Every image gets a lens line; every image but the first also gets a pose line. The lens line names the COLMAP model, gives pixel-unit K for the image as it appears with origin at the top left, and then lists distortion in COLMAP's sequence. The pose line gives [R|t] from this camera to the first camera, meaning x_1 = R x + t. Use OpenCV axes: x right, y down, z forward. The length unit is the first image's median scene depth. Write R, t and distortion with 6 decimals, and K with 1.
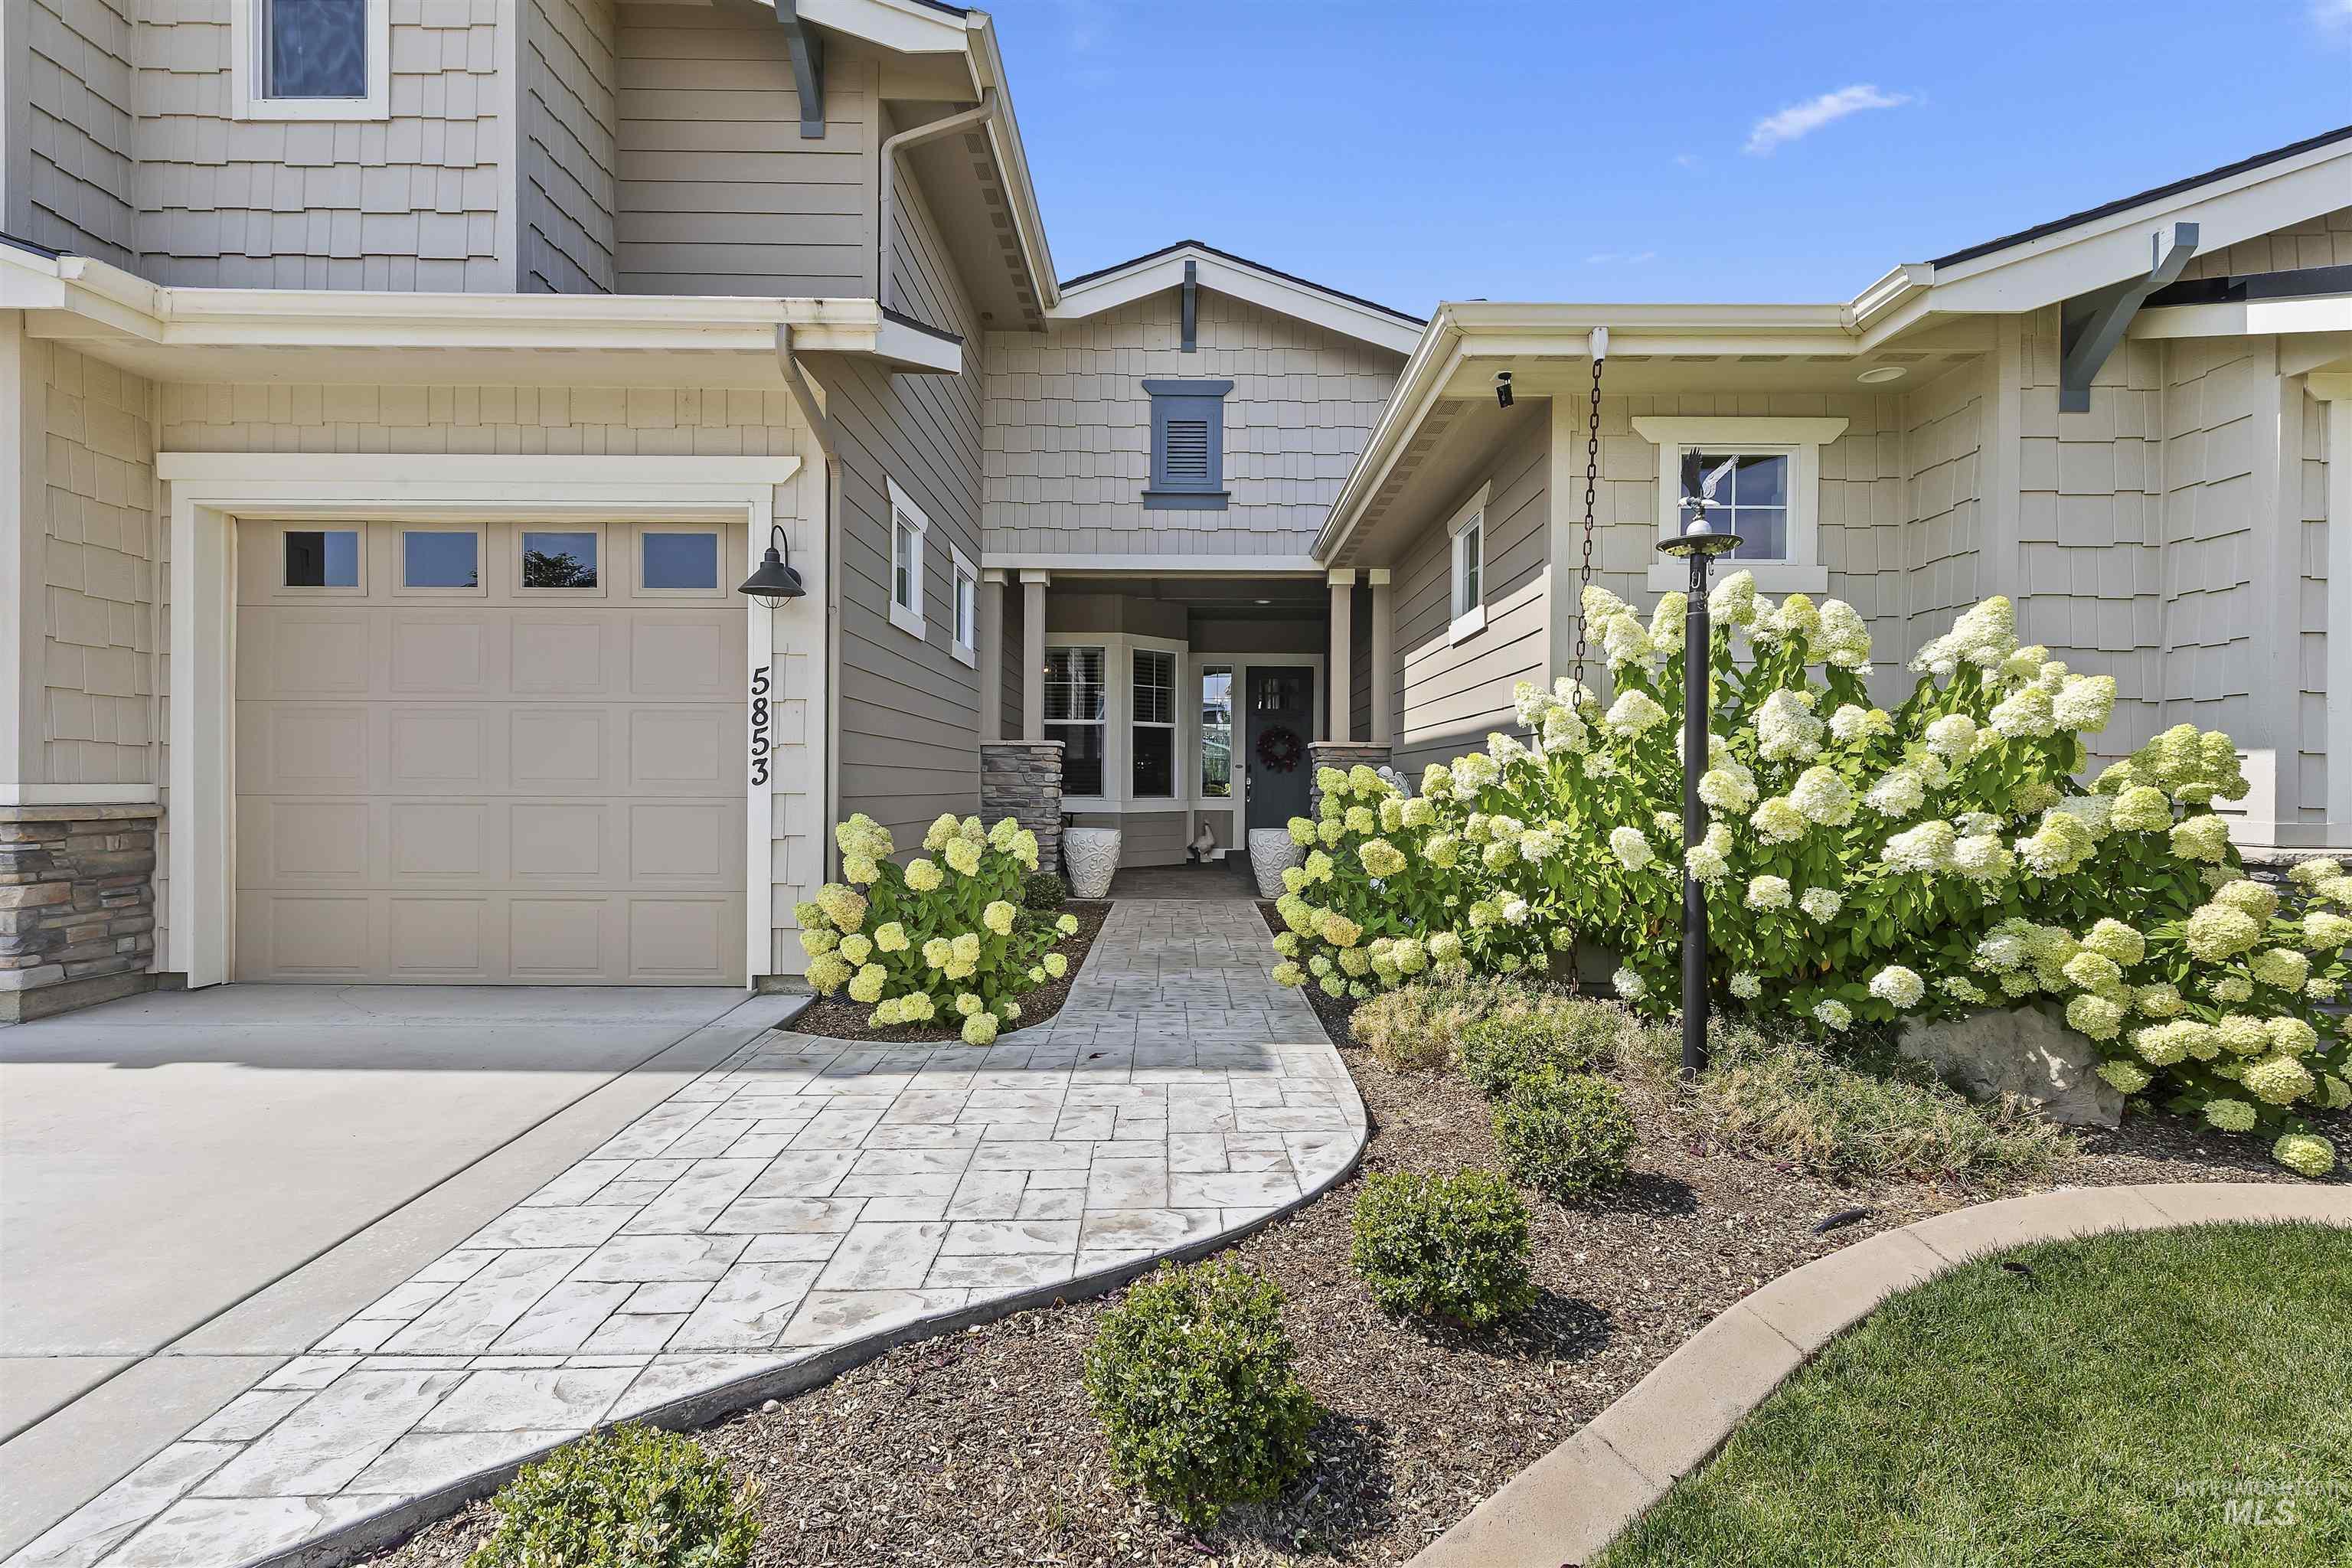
lens RADIAL K [[1094.4, 0, 1176.0], [0, 1094.4, 784.0], [0, 0, 1]] dist [0.004079, 0.000174]
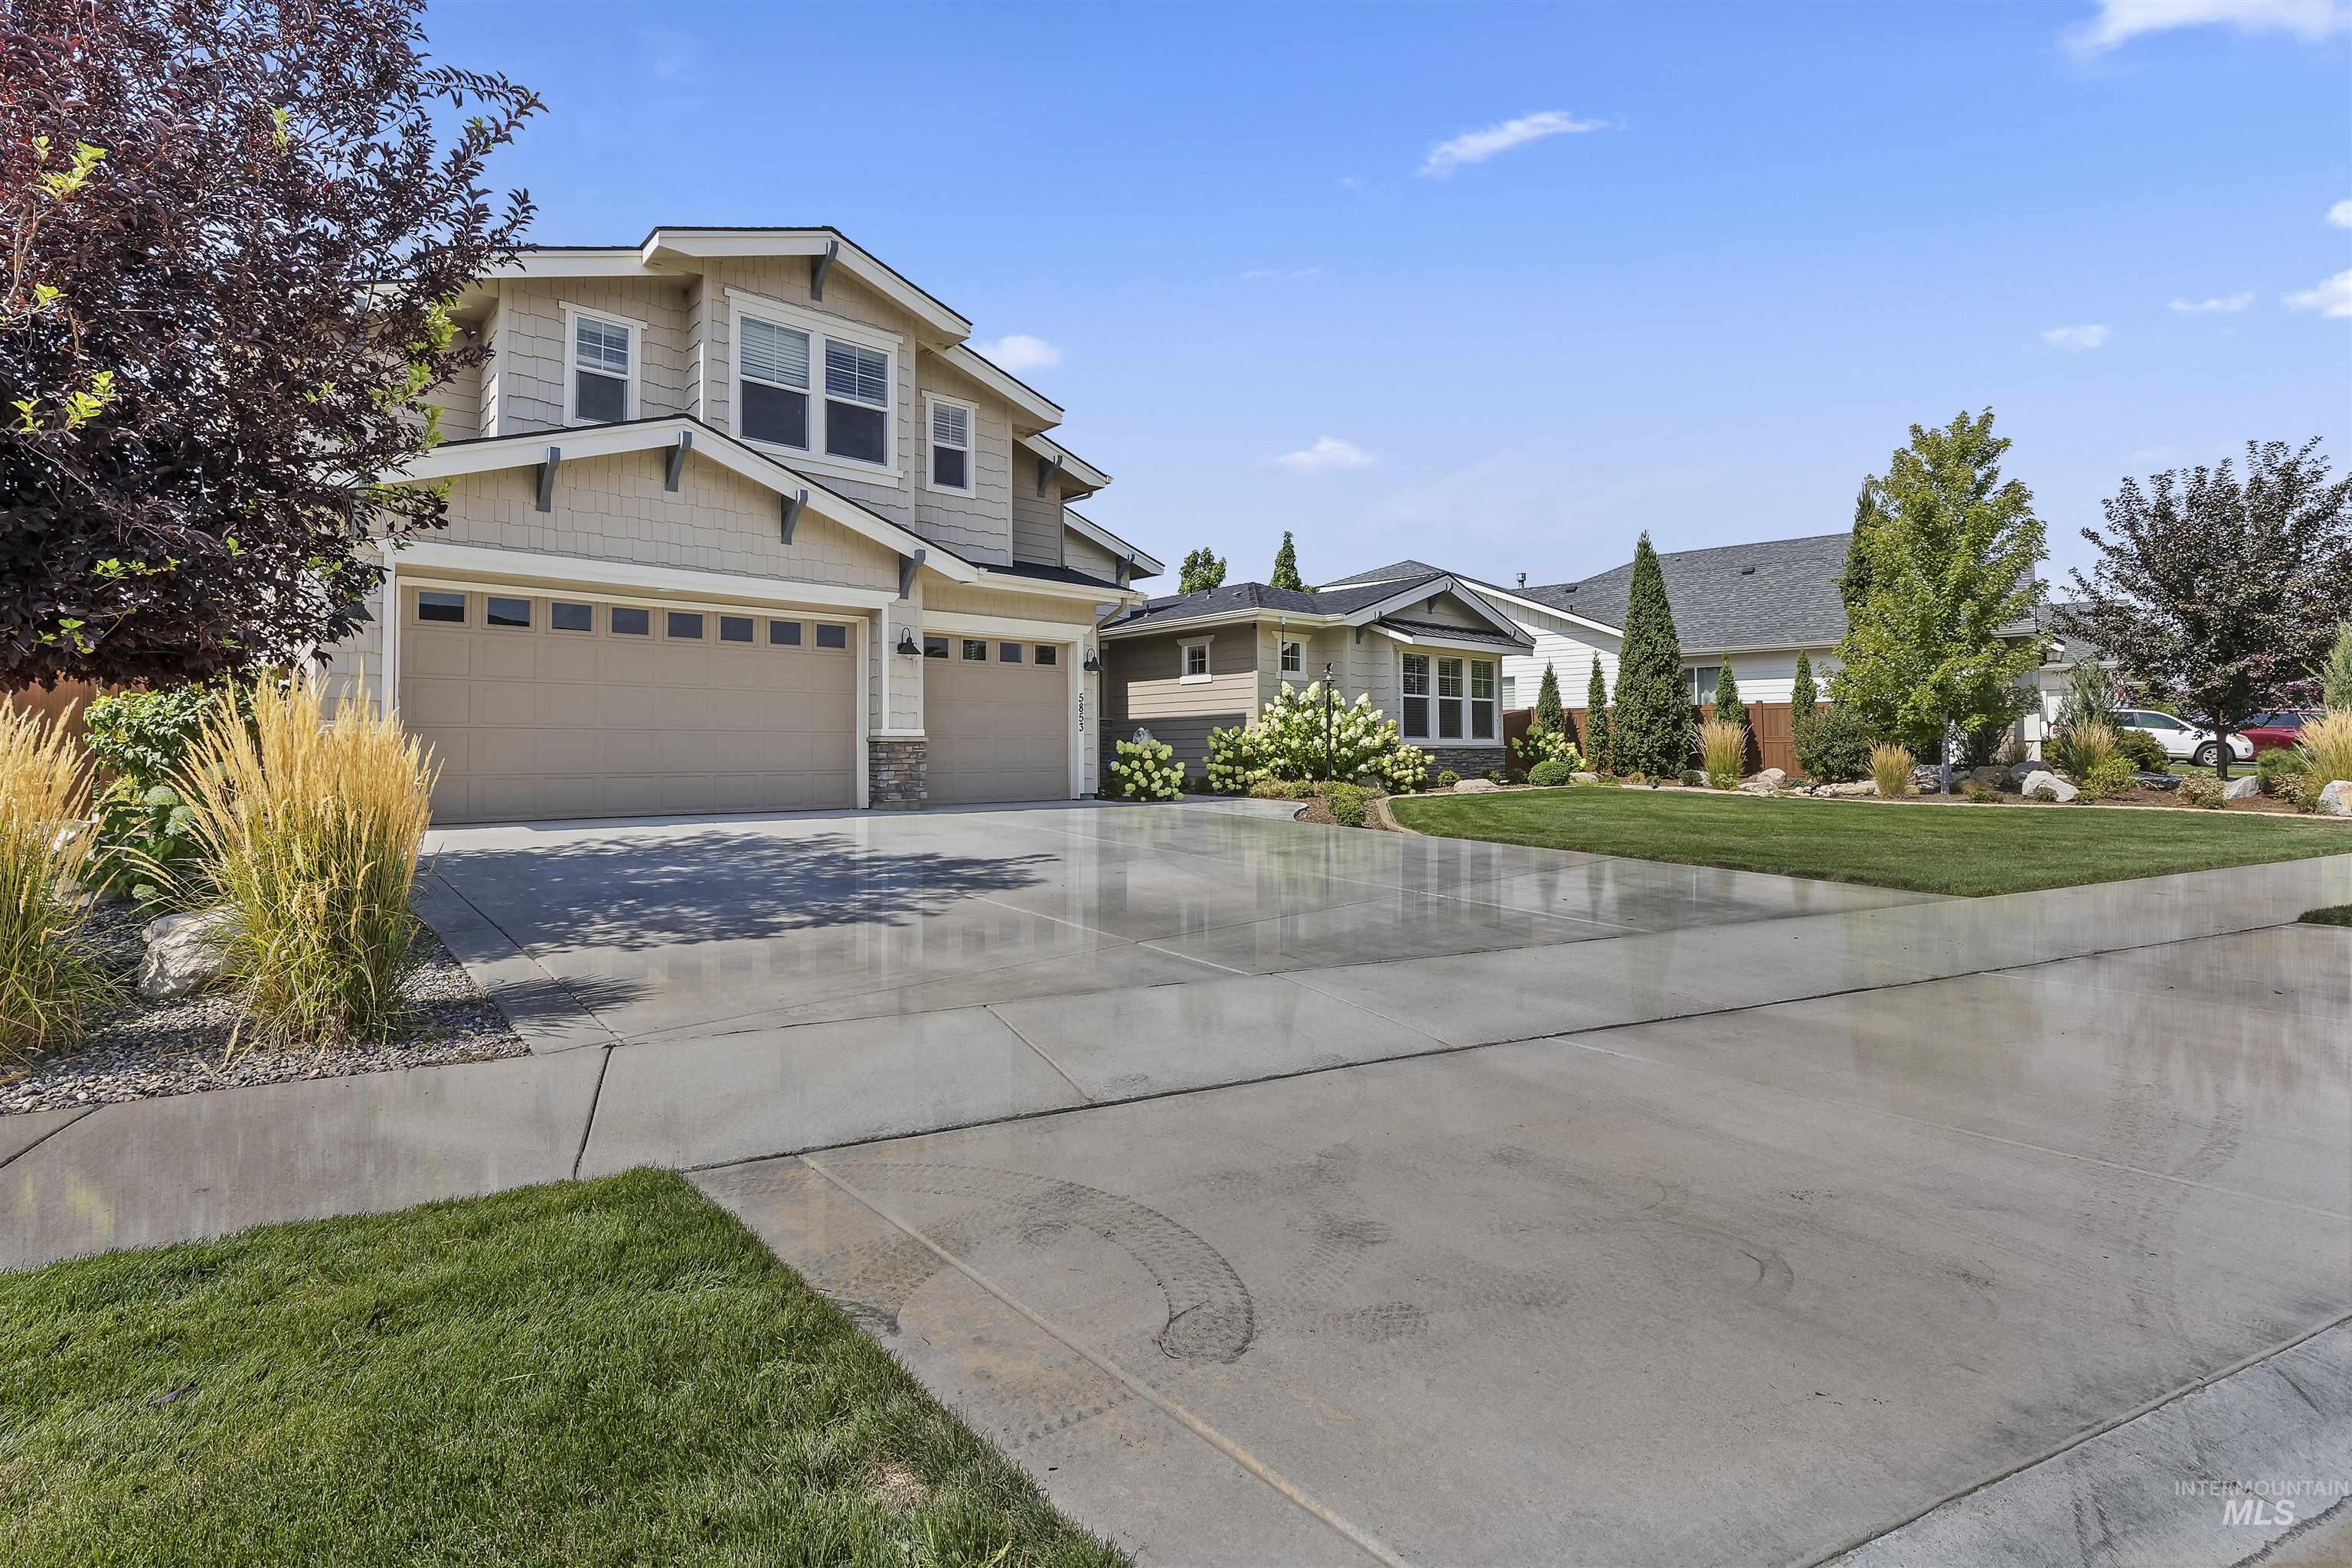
lens RADIAL K [[1049.6, 0, 1203.0], [0, 1049.6, 717.5], [0, 0, 1]] dist [0.000635, -0.000022]
pose [[0.731386, 0.012347, 0.681852, -2.258166], [0.011799, 0.999457, -0.030754, 0.059344], [-0.681862, 0.030538, 0.730843, -1.463921]]
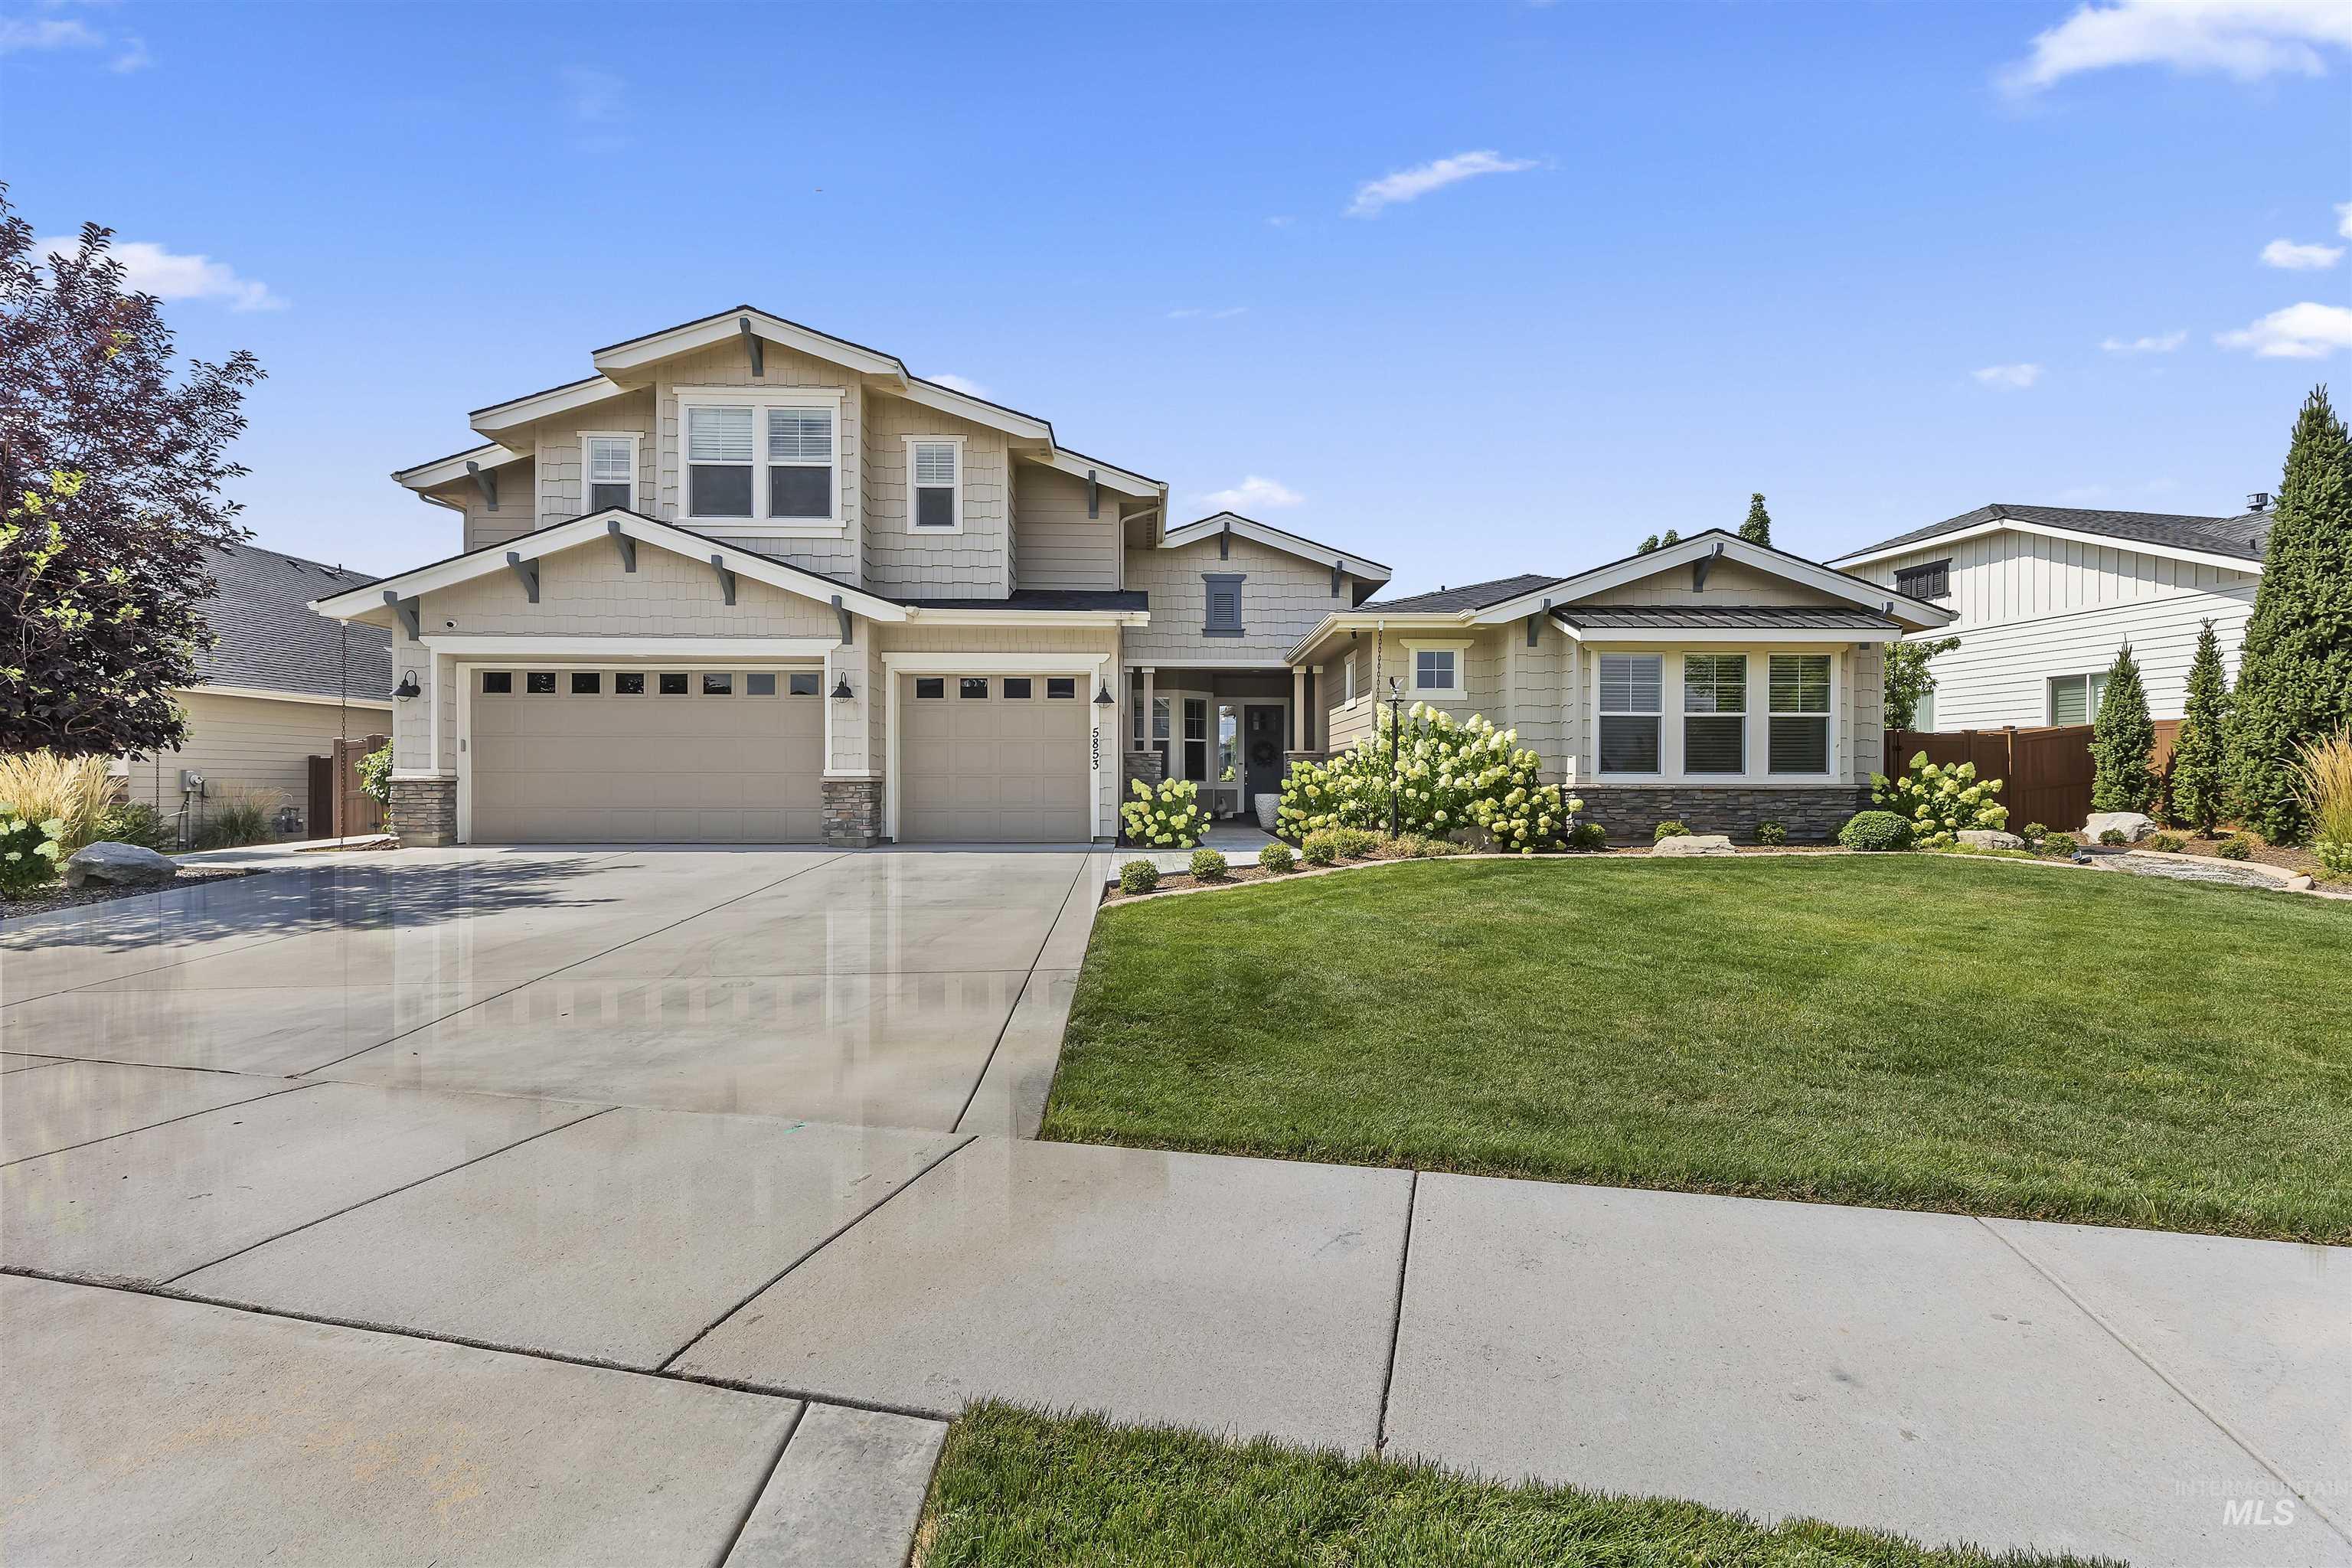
lens RADIAL K [[1043.9, 0, 1206.4], [0, 1043.9, 784.0], [0, 0, 1]] dist [0.005001, 0.000019]
pose [[0.998234, -0.007190, 0.058962, -0.267774], [0.007191, 0.999974, 0.000208, 0.042589], [-0.058961, 0.000216, 0.998260, -1.808404]]
